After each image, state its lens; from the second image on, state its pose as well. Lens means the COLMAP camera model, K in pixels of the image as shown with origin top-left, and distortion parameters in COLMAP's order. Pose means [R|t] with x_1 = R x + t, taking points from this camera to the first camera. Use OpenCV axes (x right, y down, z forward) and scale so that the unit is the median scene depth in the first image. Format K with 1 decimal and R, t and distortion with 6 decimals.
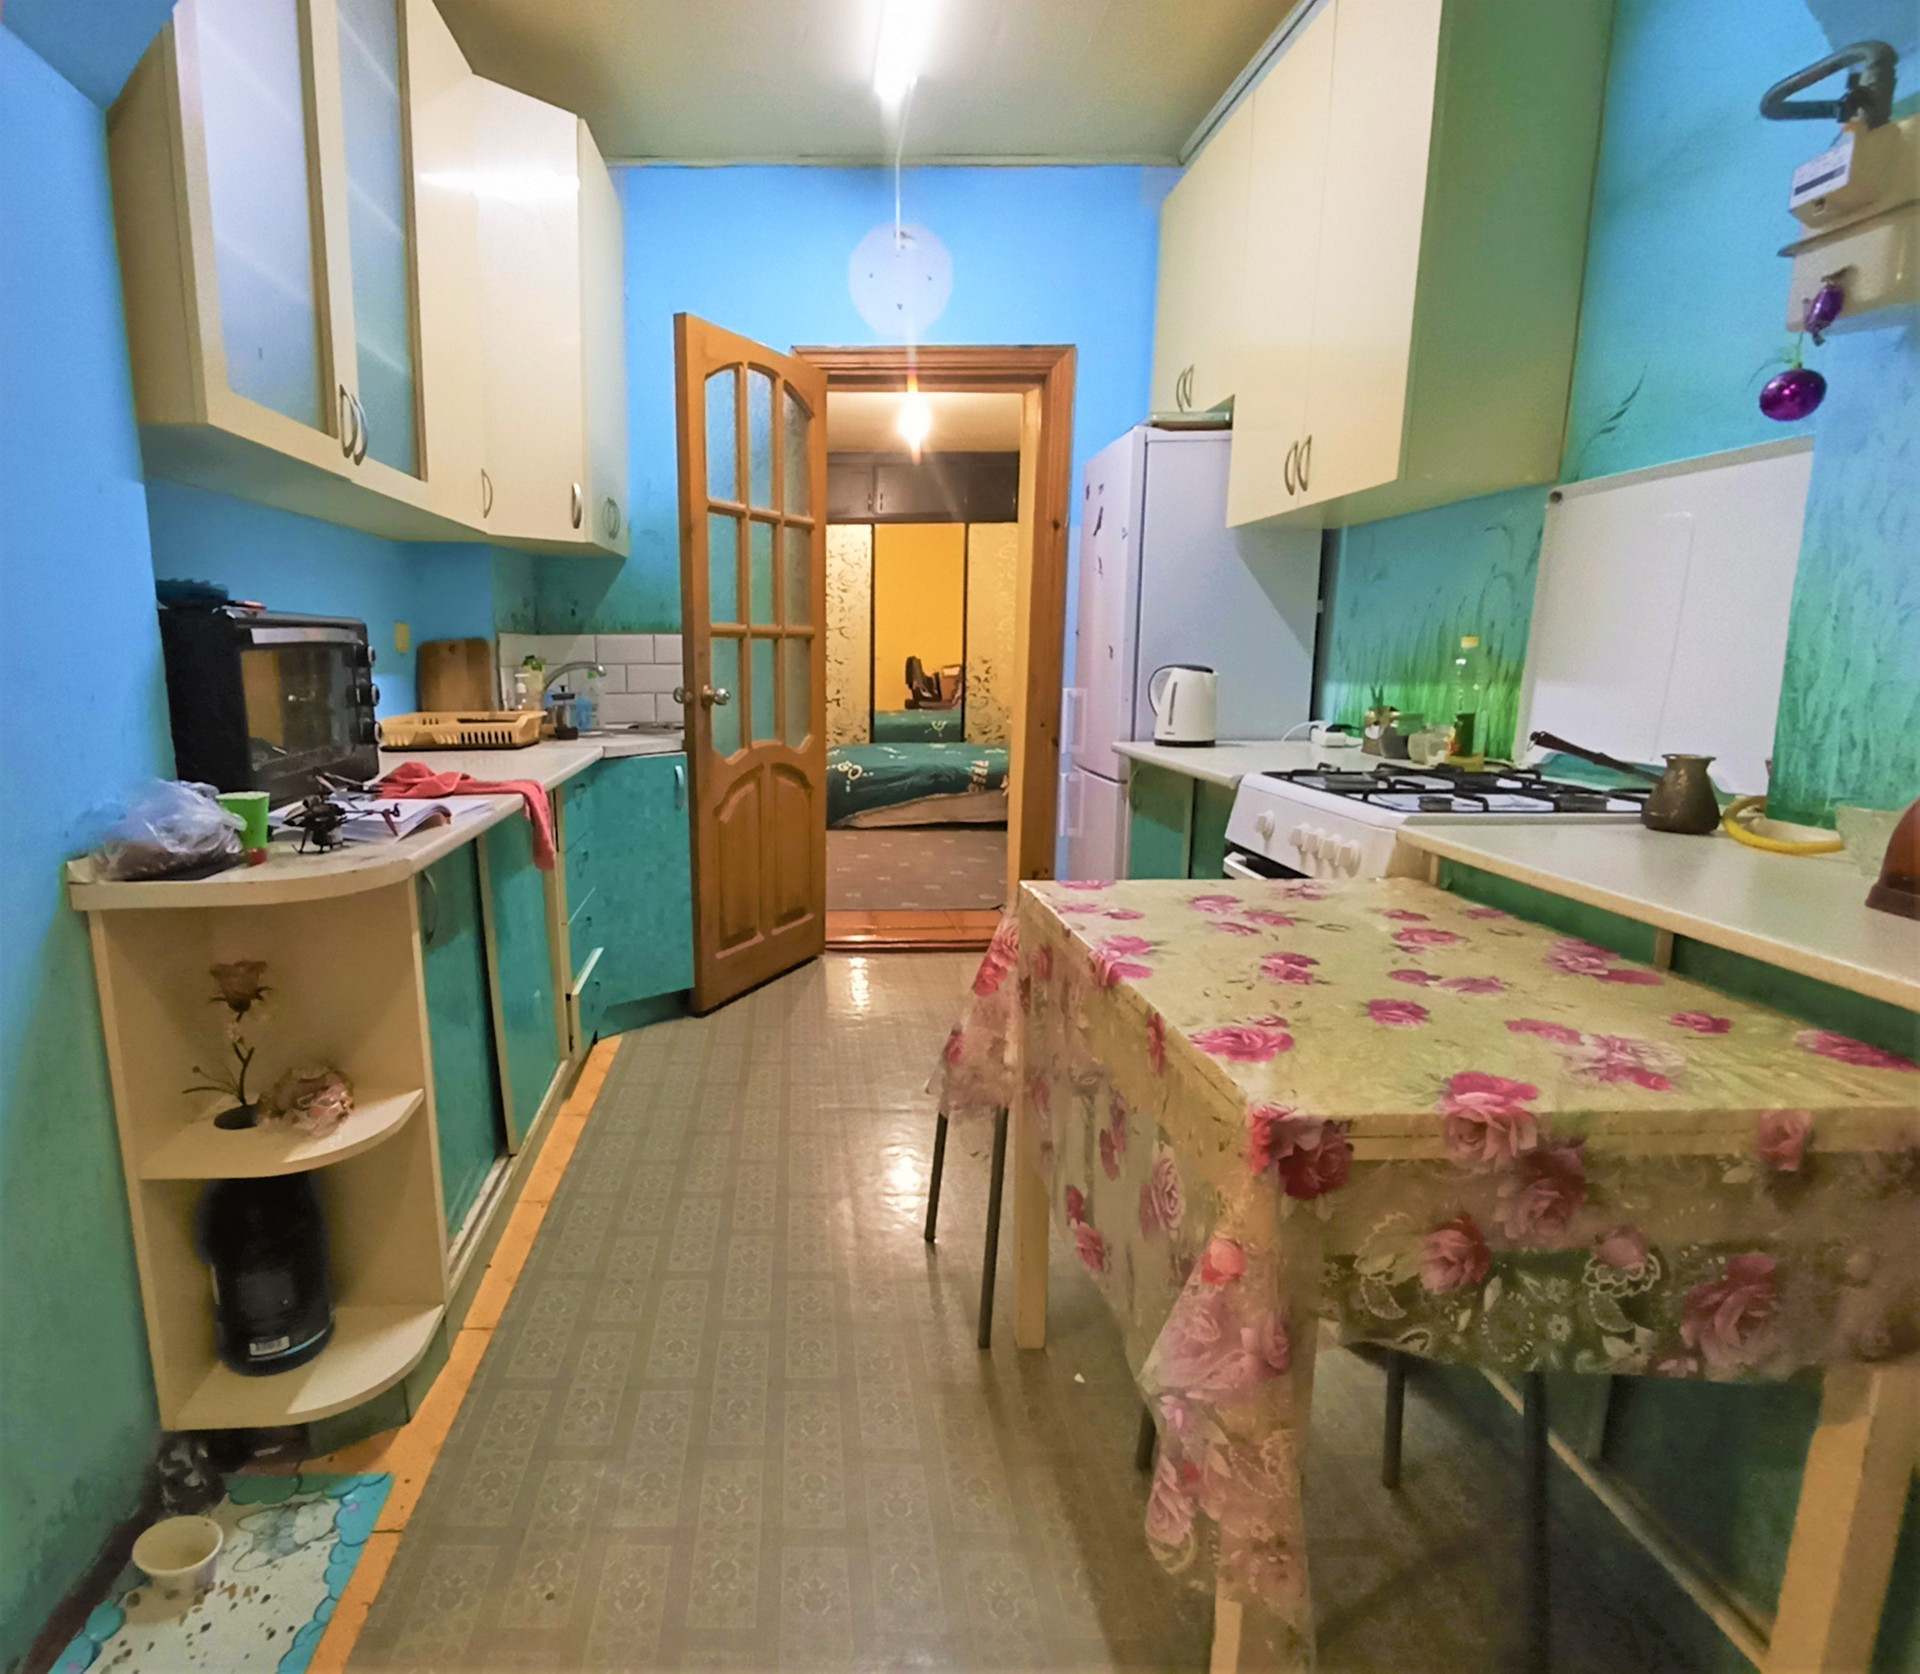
lens RADIAL K [[1049.1, 0, 782.9], [0, 1049.1, 832.8], [0, 0, 1]] dist [-0.005349, -0.000519]
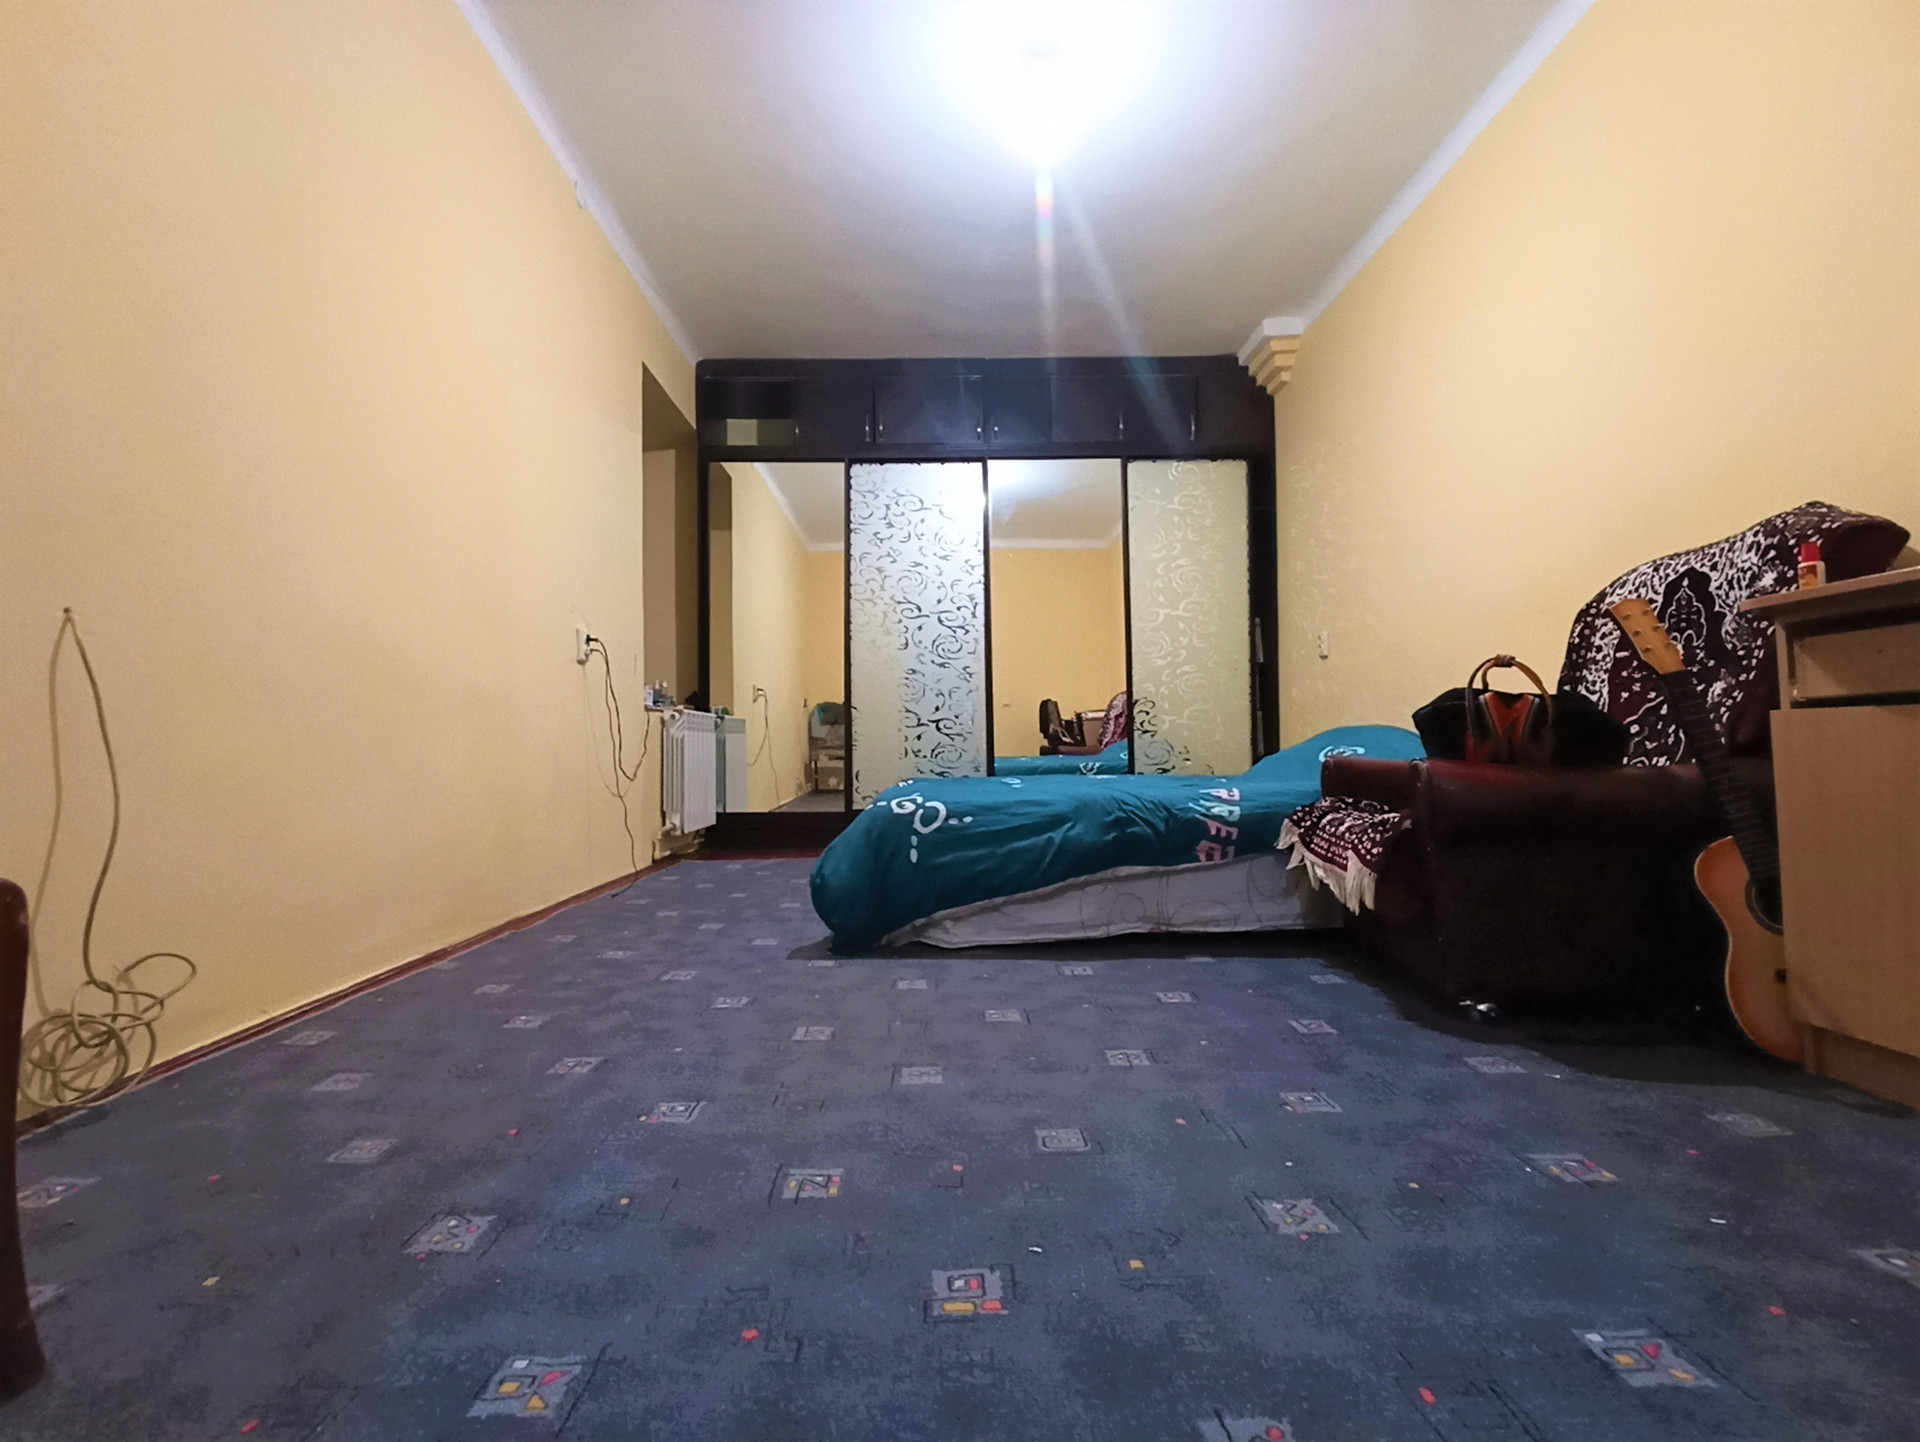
lens RADIAL K [[881.3, 0, 949.9], [0, 881.3, 716.1], [0, 0, 1]] dist [0.001465, -0.000518]
pose [[0.999865, -0.006196, 0.015214, 0.221934], [0.009215, 0.978243, -0.207256, -0.071979], [-0.013599, 0.207369, 0.978168, 1.987718]]
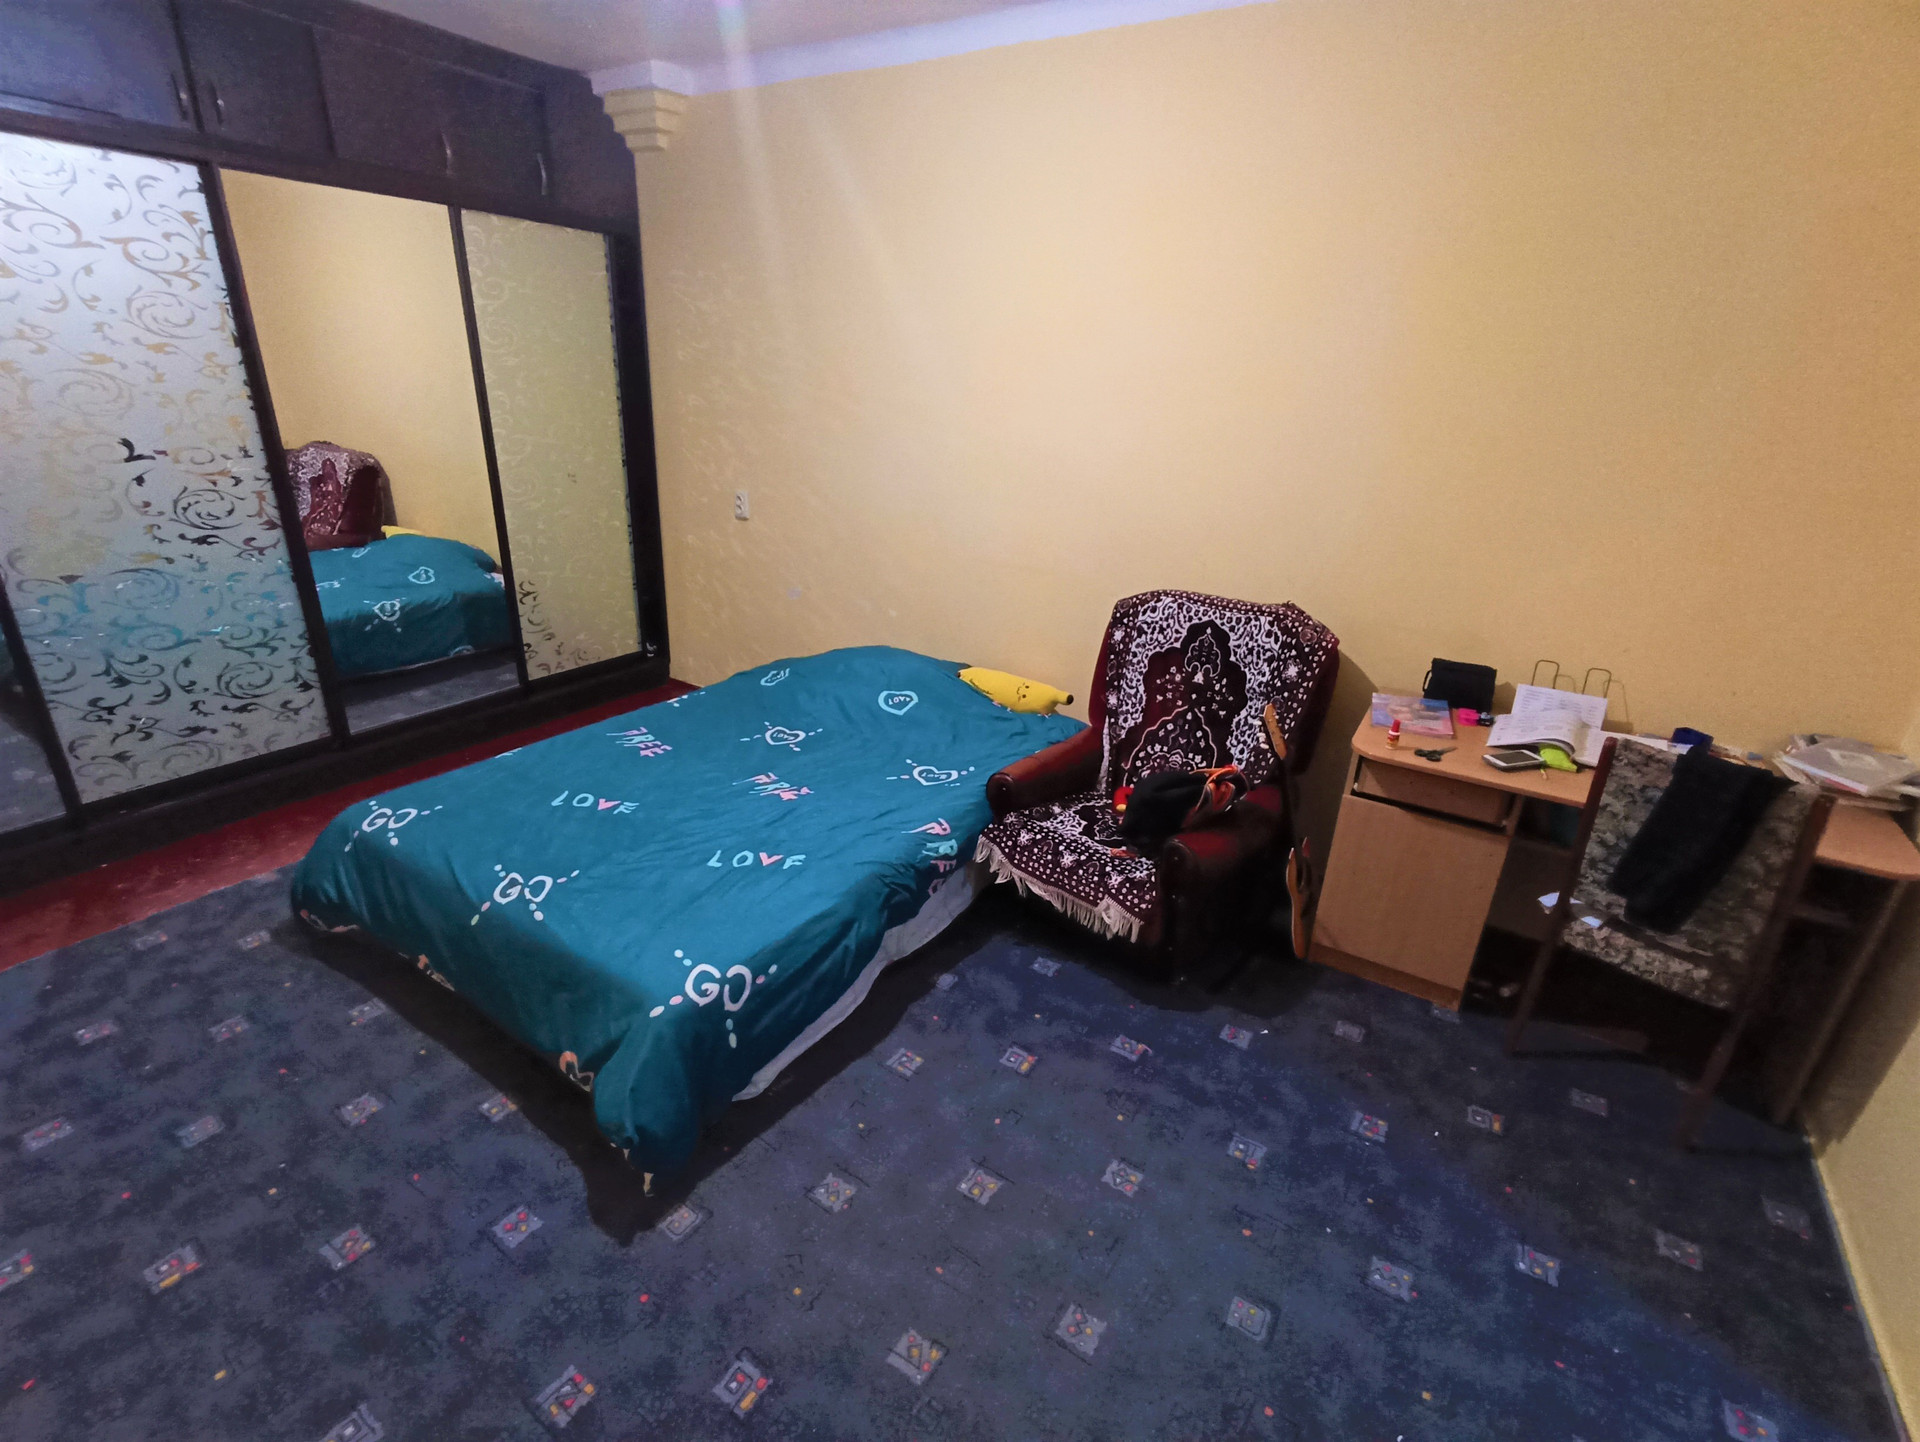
lens RADIAL K [[880.0, 0, 959.1], [0, 880.0, 724.3], [0, 0, 1]] dist [-0.002035, -0.000190]
pose [[0.538894, -0.283083, 0.793384, -0.308130], [0.100095, 0.956689, 0.273363, -0.665161], [-0.836406, -0.067900, 0.543889, 2.432380]]
